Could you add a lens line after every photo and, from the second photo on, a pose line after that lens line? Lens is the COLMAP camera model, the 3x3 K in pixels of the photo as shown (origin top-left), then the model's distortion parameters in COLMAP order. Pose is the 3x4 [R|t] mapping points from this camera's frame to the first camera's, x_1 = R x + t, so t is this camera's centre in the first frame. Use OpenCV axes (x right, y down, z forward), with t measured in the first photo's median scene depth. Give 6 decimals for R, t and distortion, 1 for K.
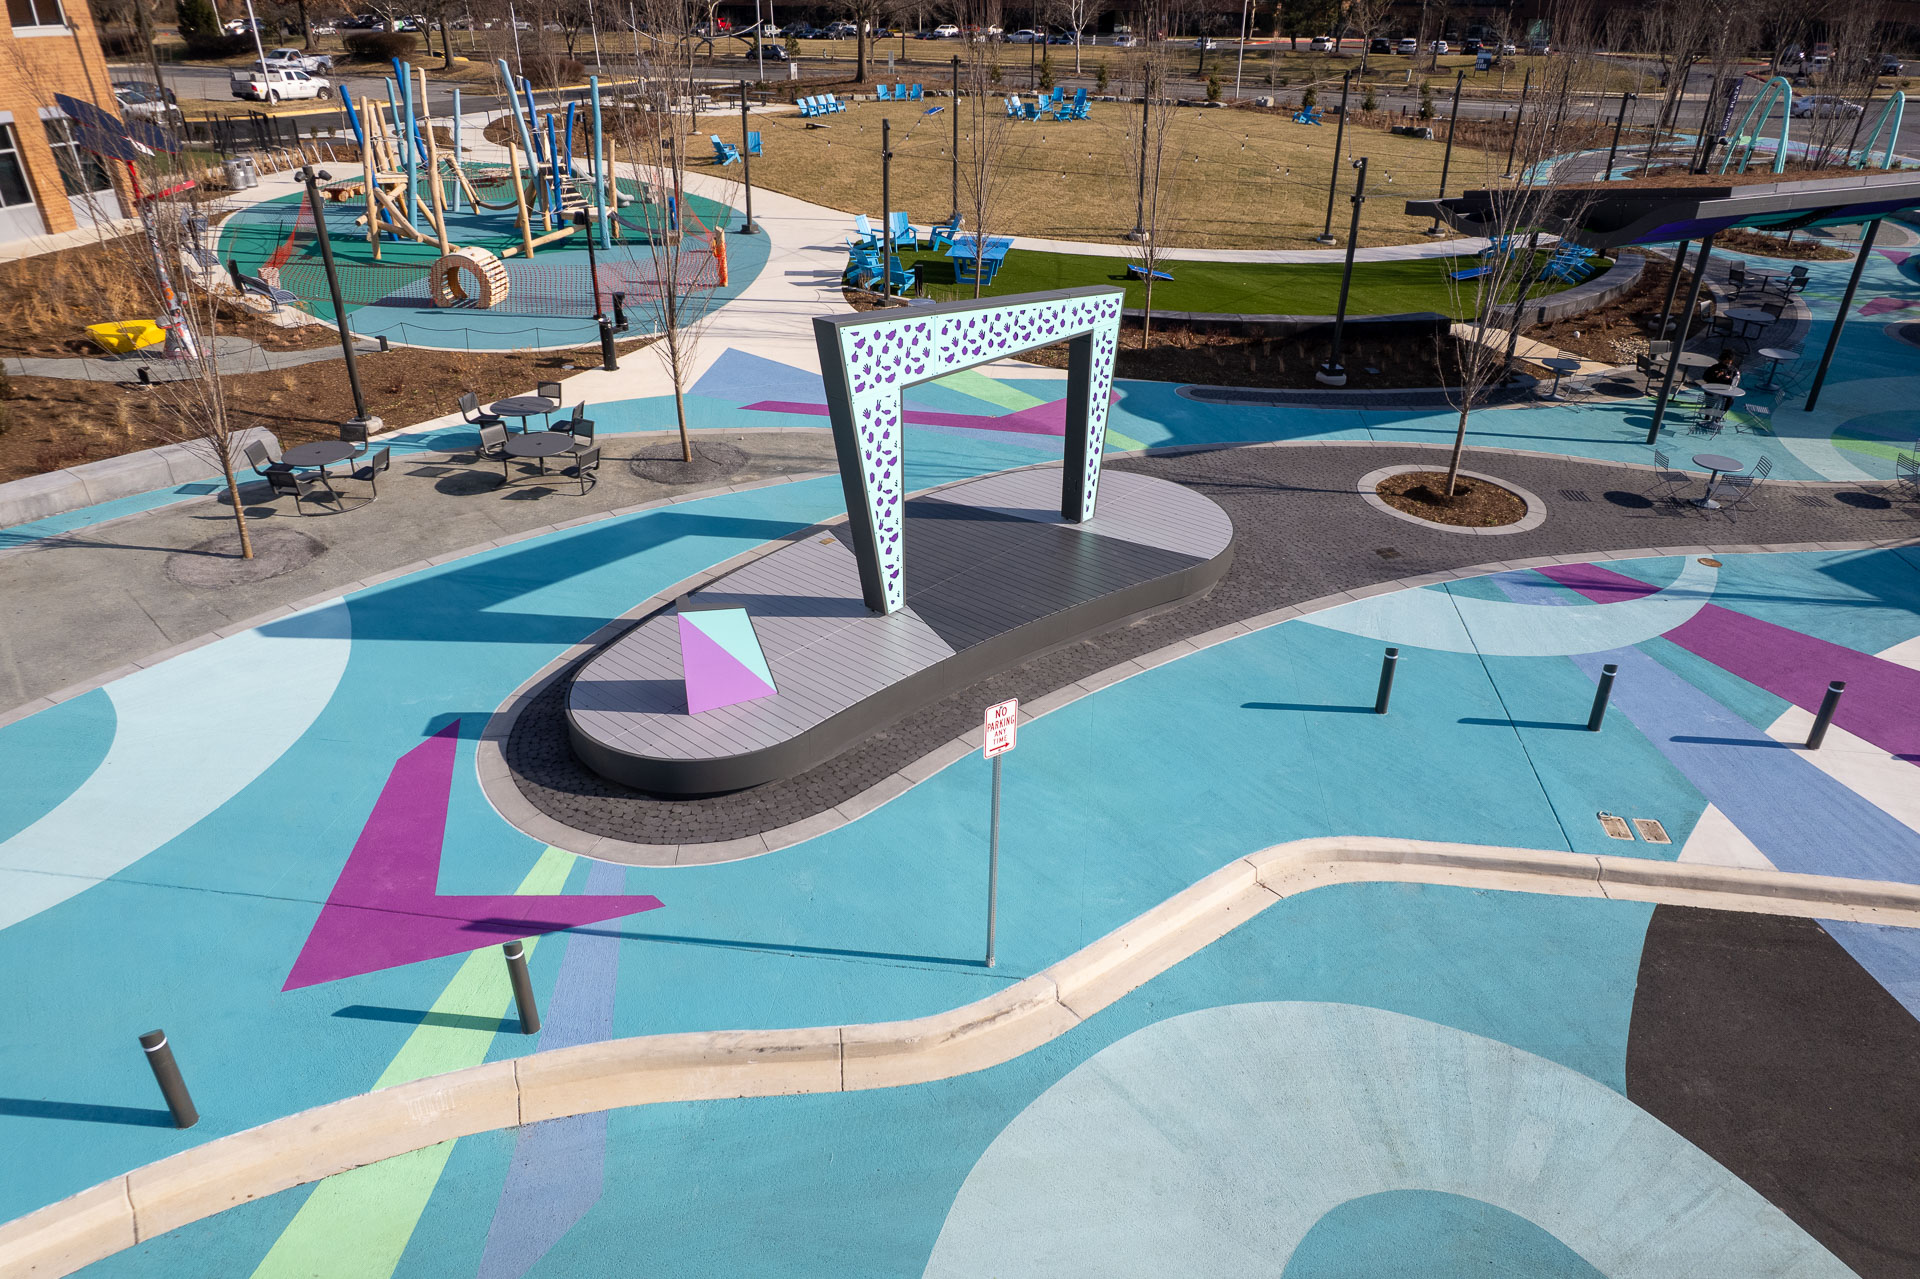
lens RADIAL K [[1226.7, 0, 961.8], [0, 1226.7, 638.2], [0, 0, 1]] dist [-0.071575, 0.058448]
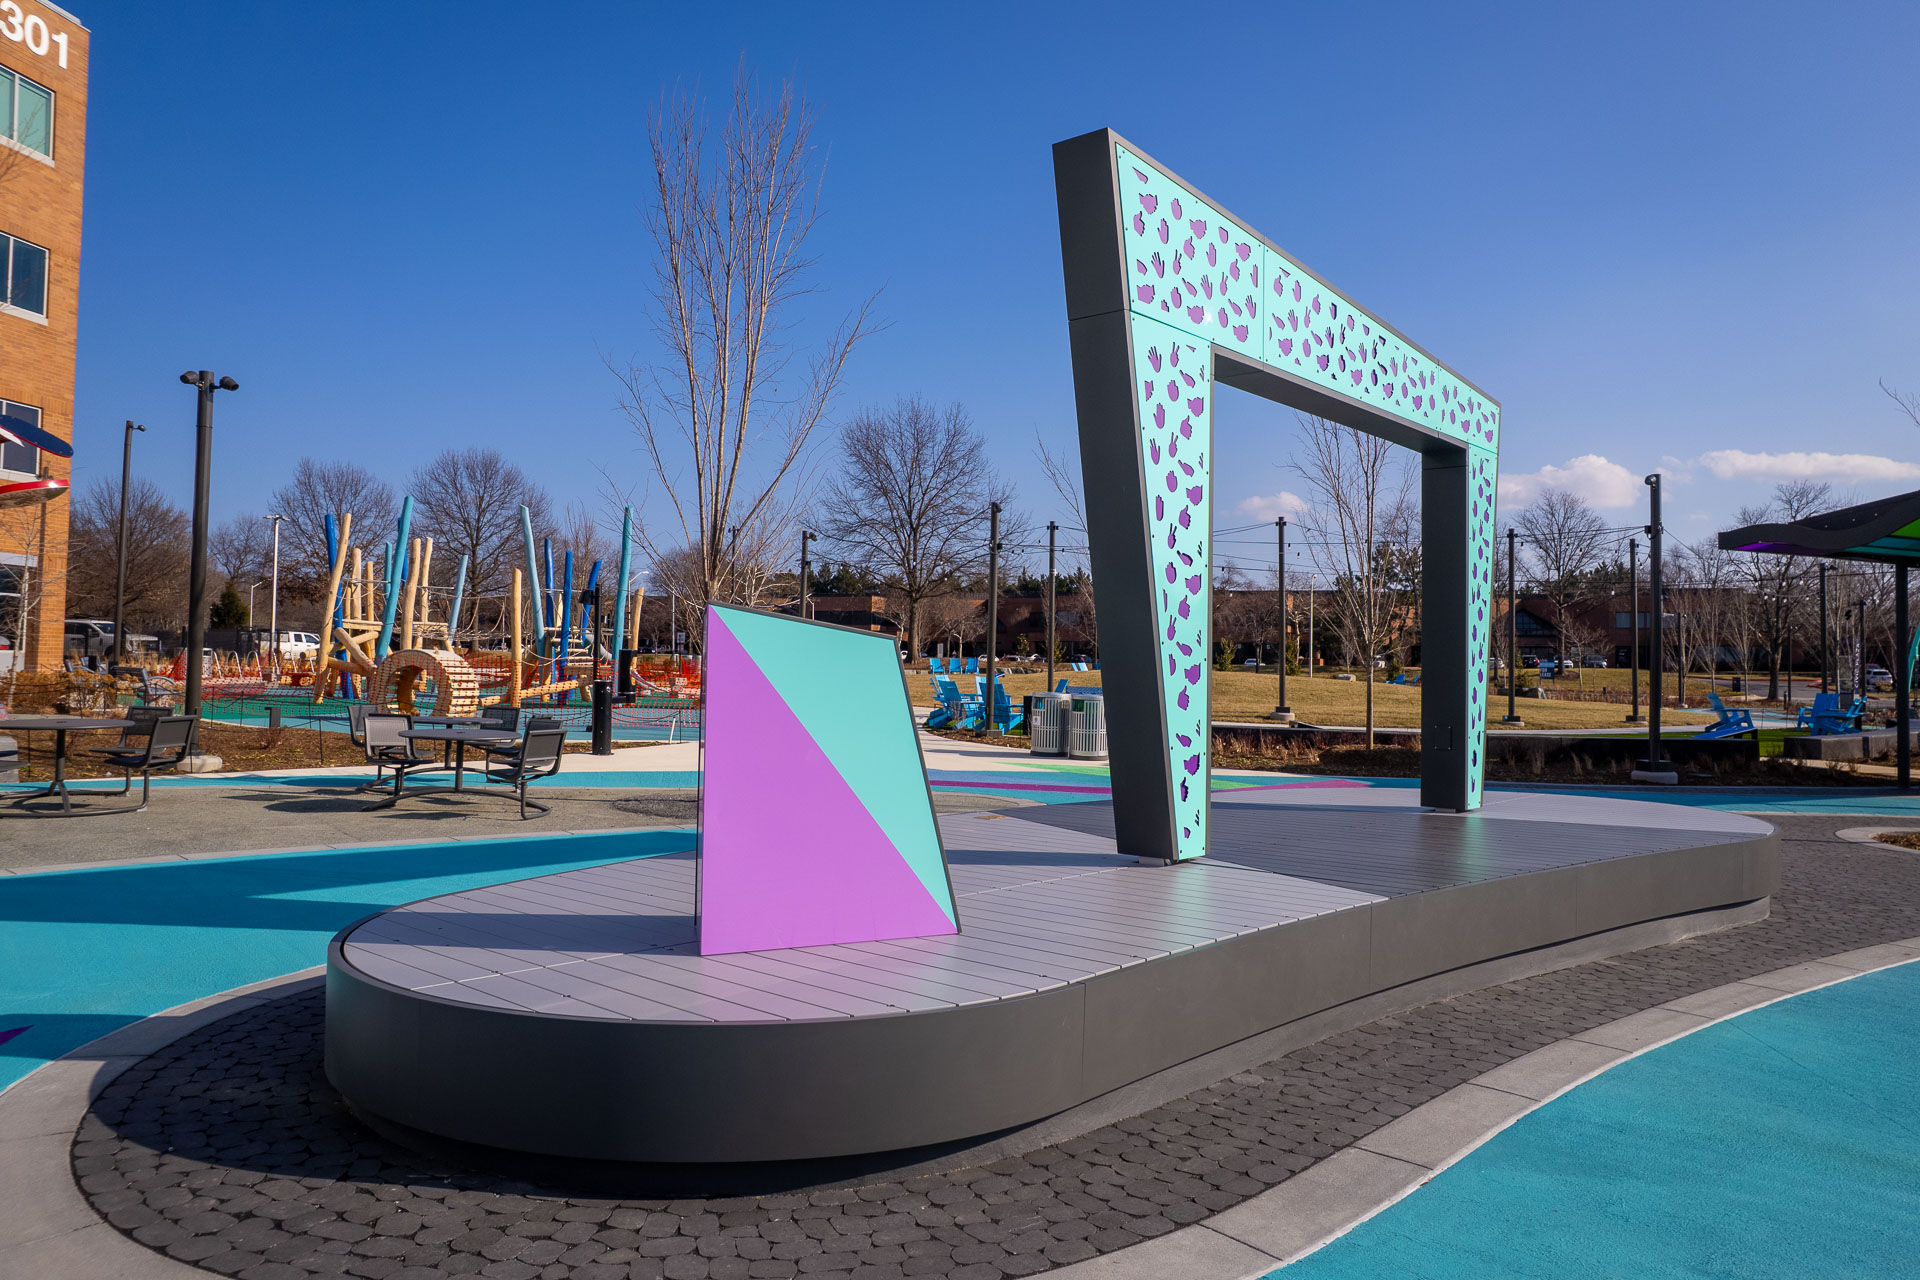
lens RADIAL K [[1317.5, 0, 1001.8], [0, 1317.5, 624.2], [0, 0, 1]] dist [-0.047824, 0.030902]
pose [[0.999886, 0.010114, 0.011177, -0.102984], [-0.003119, 0.864231, -0.503086, 0.113681], [-0.014748, 0.502994, 0.864164, 0.455062]]
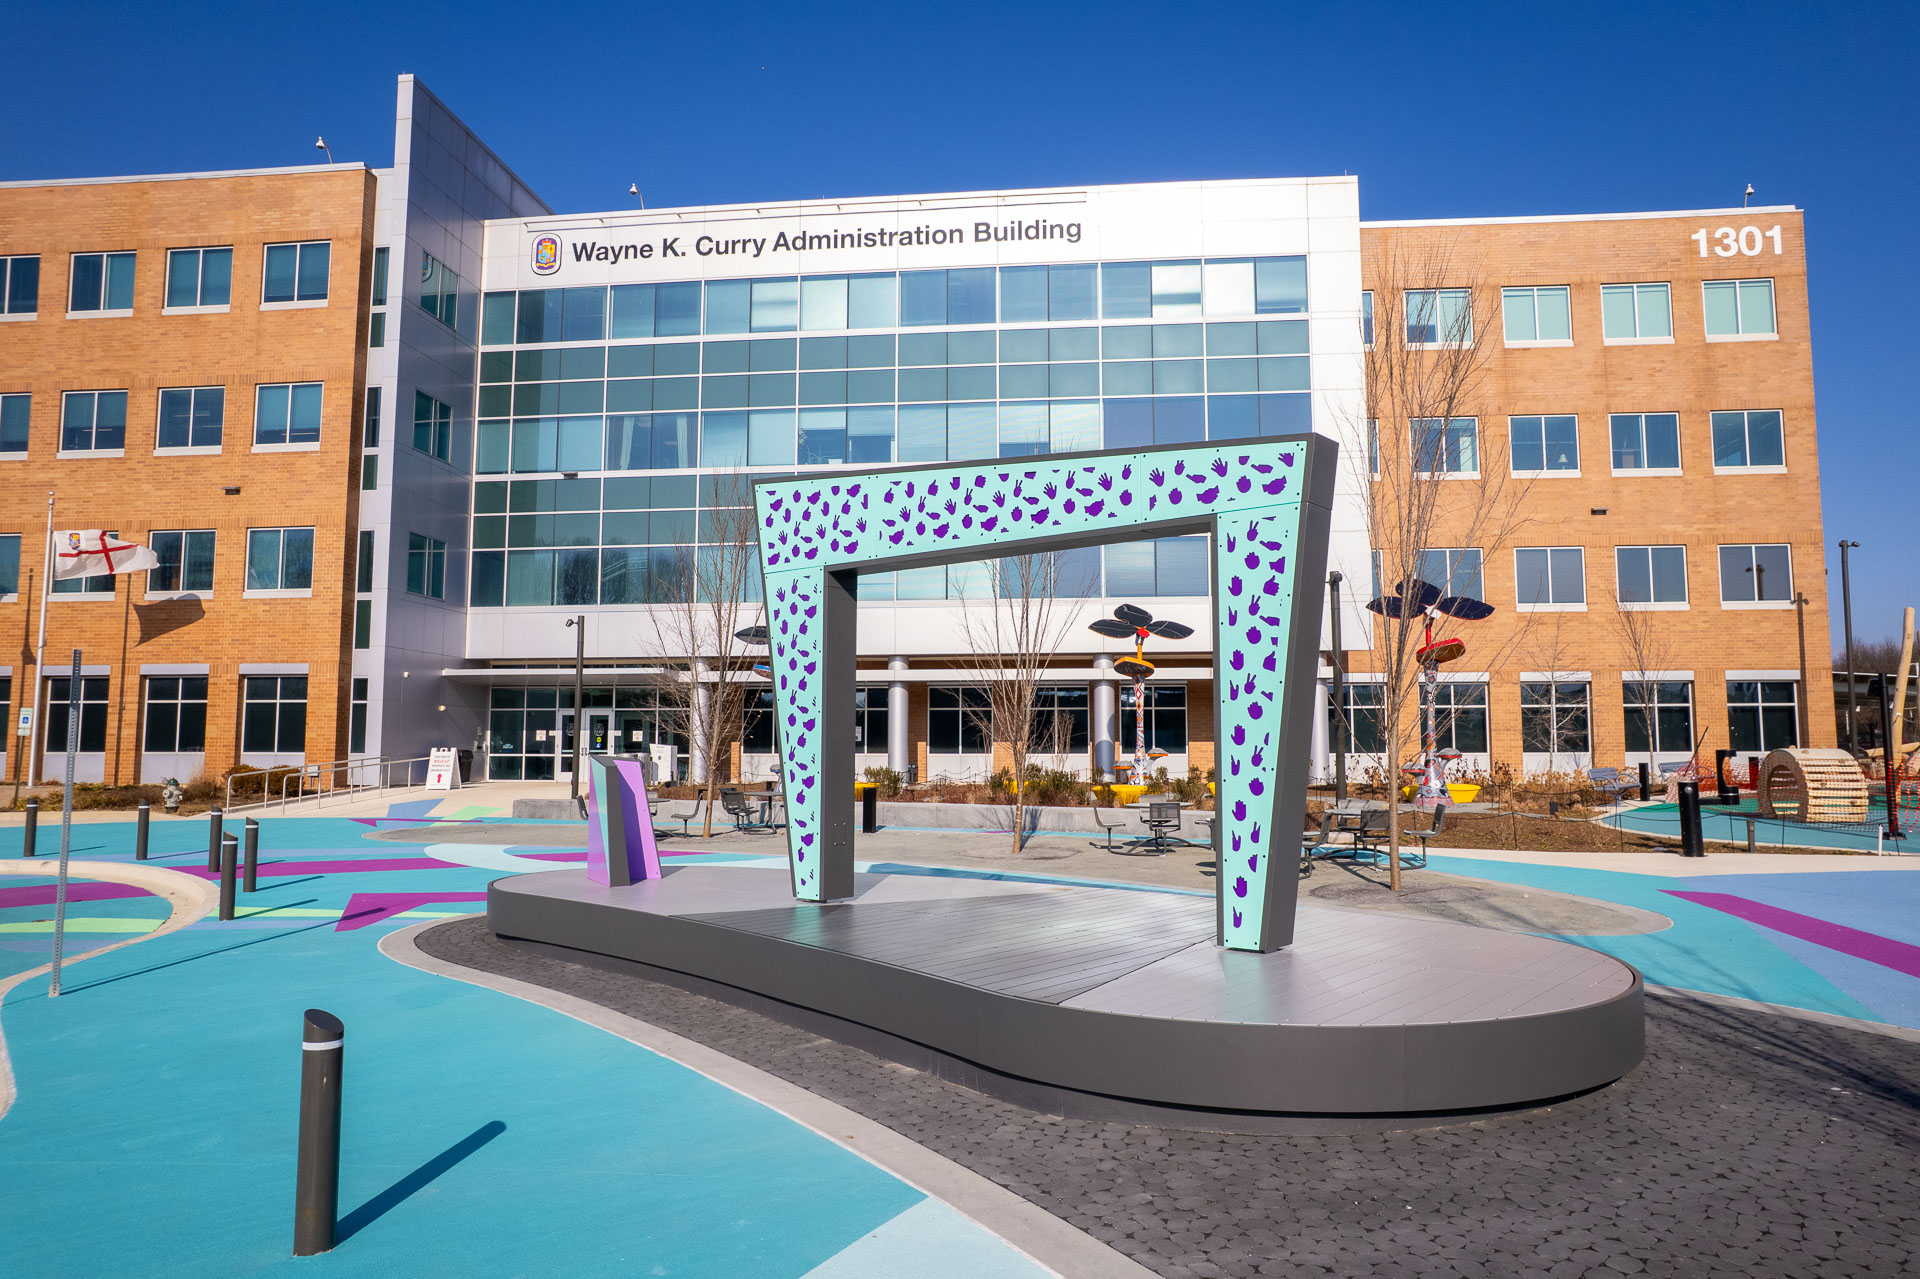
lens RADIAL K [[1226.7, 0, 963.9], [0, 1226.7, 643.8], [0, 0, 1]] dist [-0.071575, 0.058448]
pose [[0.021369, -0.093307, -0.995408, 0.518430], [-0.469241, 0.878223, -0.092396, -0.101296], [0.882812, 0.469060, -0.025017, 0.835272]]
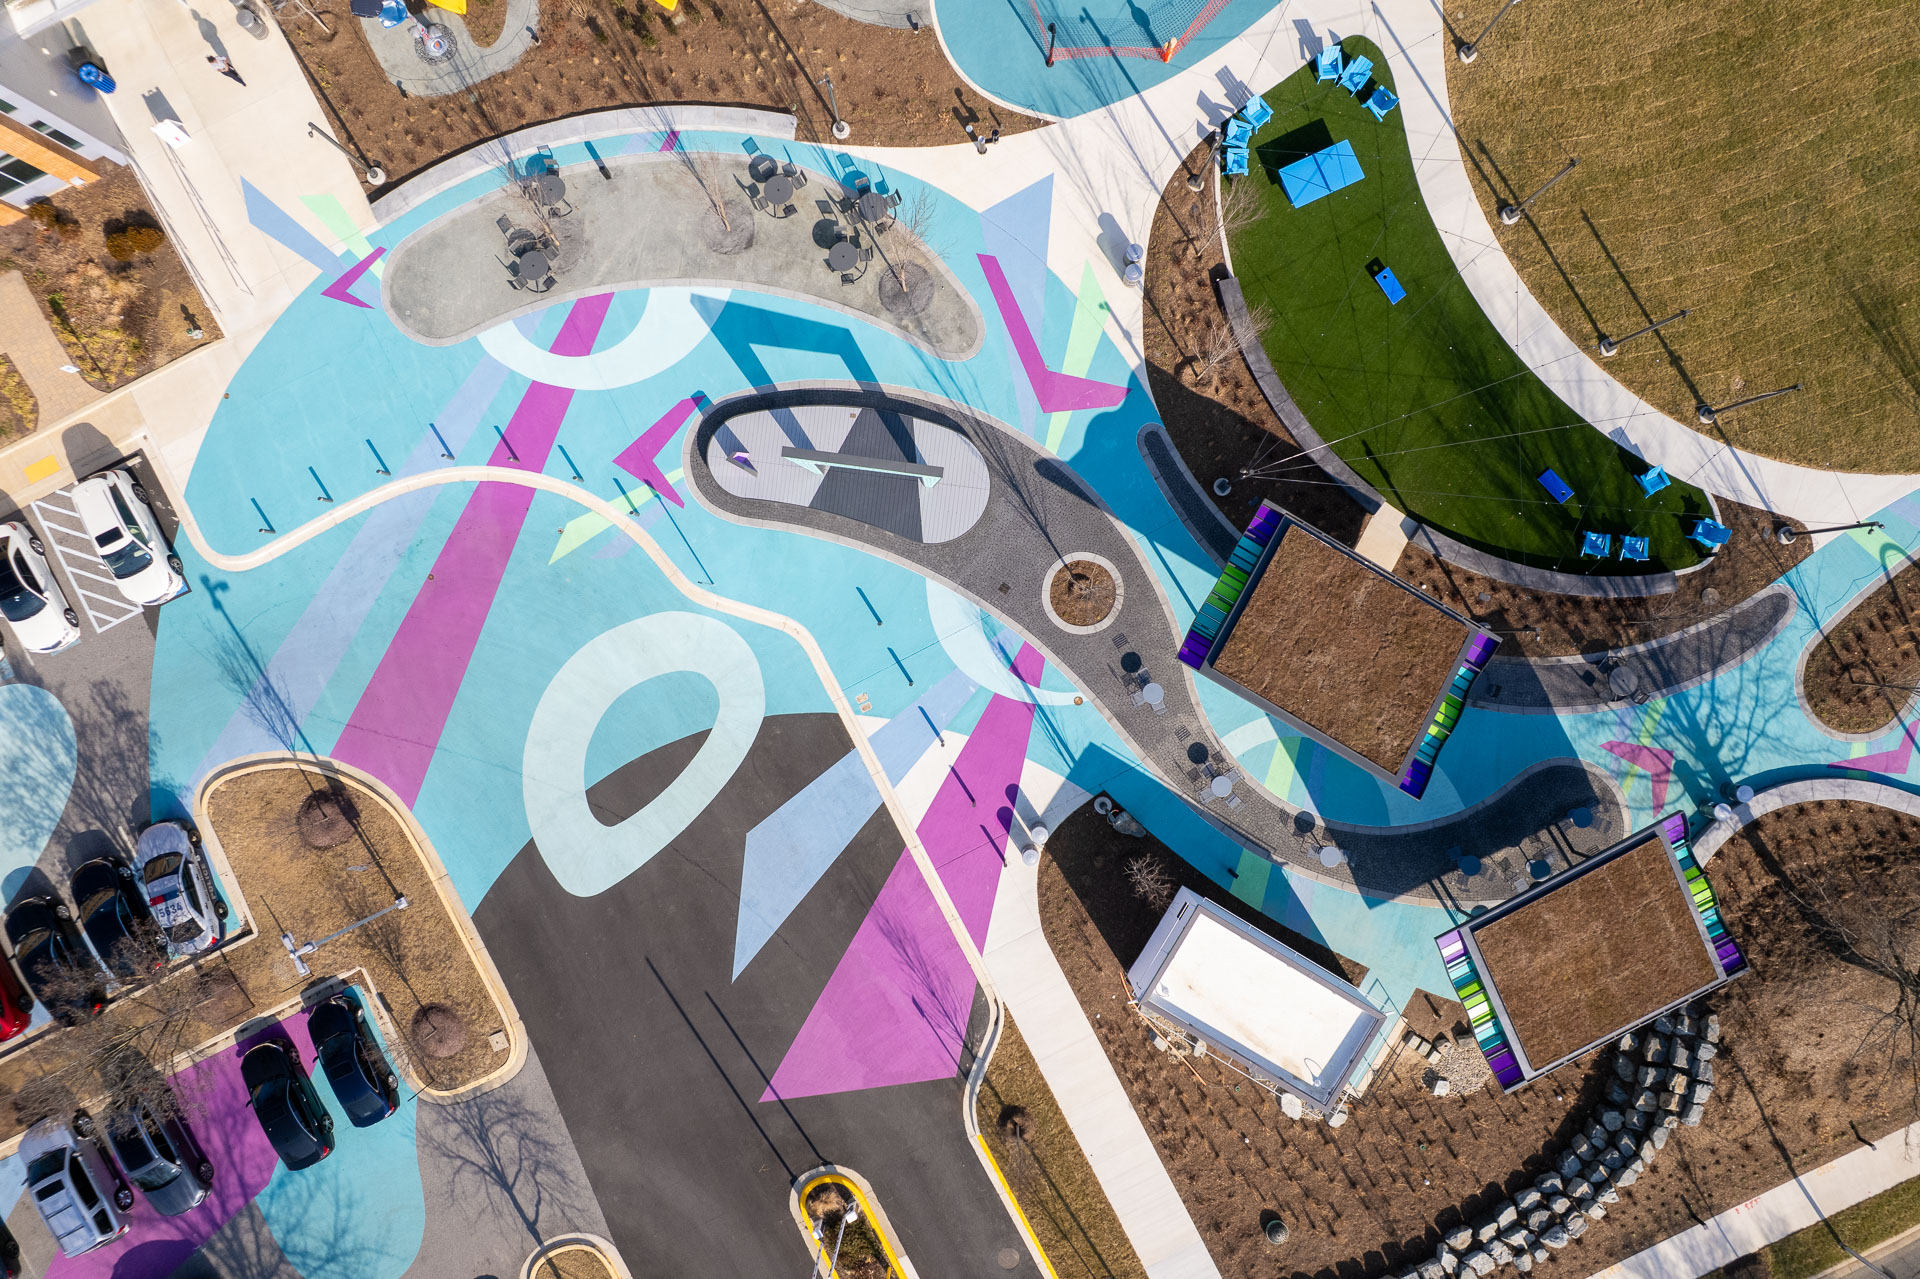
lens RADIAL K [[1226.7, 0, 953.7], [0, 1226.7, 653.8], [0, 0, 1]] dist [-0.071575, 0.058448]
pose [[0.565027, 0.825038, -0.007503, 0.412626], [-0.379772, 0.268138, 0.885367, -2.140426], [0.732474, -0.497407, 0.464832, -0.279957]]
